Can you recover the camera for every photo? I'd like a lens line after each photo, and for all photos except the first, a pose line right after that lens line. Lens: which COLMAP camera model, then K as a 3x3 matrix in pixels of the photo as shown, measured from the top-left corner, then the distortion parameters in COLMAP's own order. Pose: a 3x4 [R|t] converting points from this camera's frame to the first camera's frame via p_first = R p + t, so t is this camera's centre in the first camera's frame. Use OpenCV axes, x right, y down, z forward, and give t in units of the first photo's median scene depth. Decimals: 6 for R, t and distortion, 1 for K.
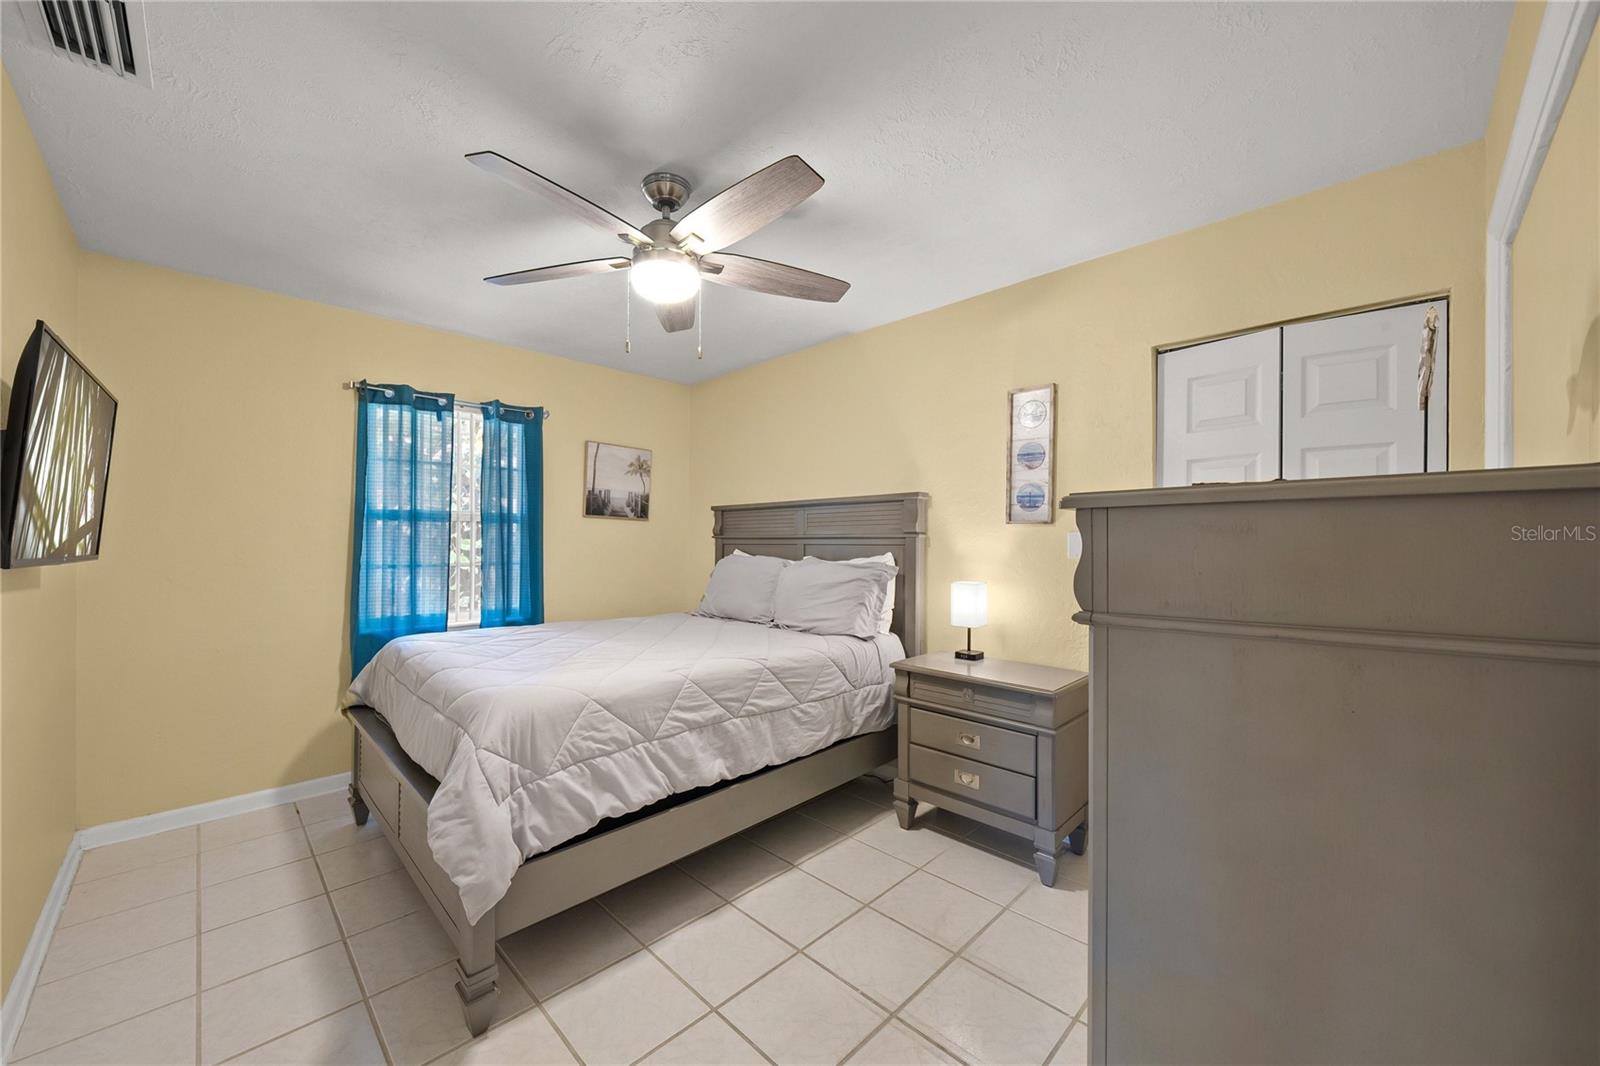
lens RADIAL K [[601.3, 0, 769.1], [0, 601.3, 536.2], [0, 0, 1]] dist [-0.000869, -0.000091]
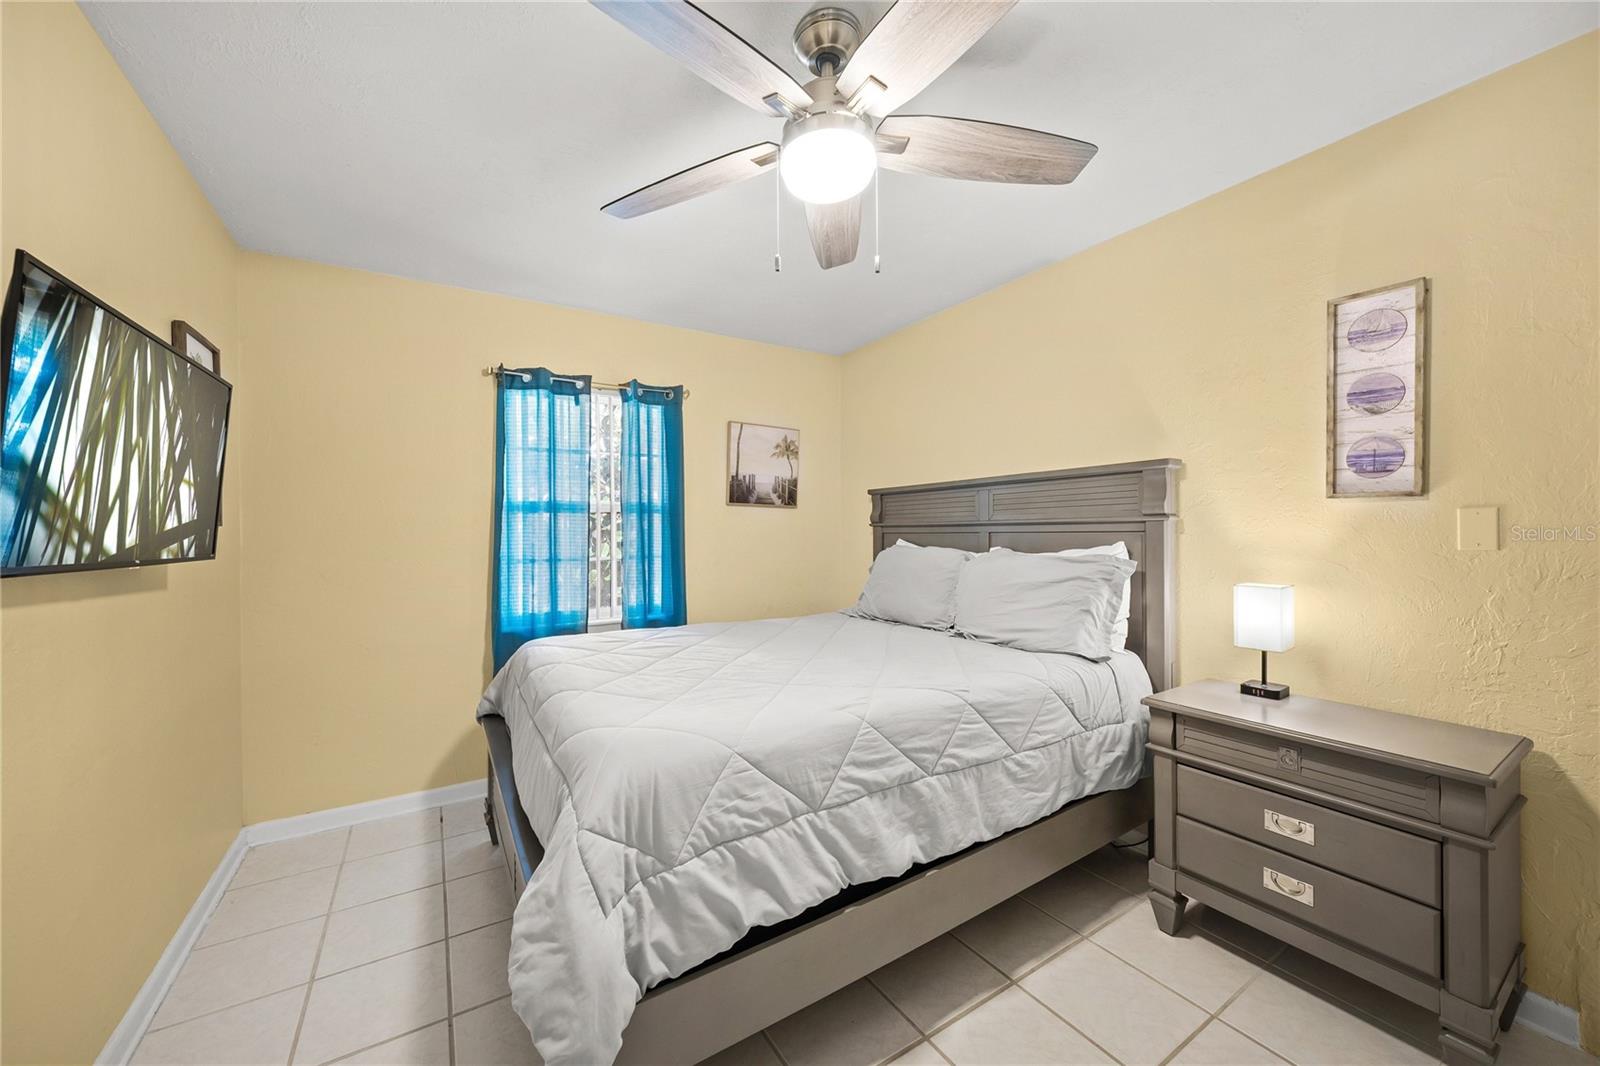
lens RADIAL K [[554.1, 0, 805.3], [0, 554.1, 518.7], [0, 0, 1]] dist [0.000008, 0.000022]
pose [[0.986032, -0.016543, -0.165732, -0.079795], [0.014664, 0.999814, -0.012551, 0.001484], [0.165909, 0.009945, 0.986091, 0.289476]]
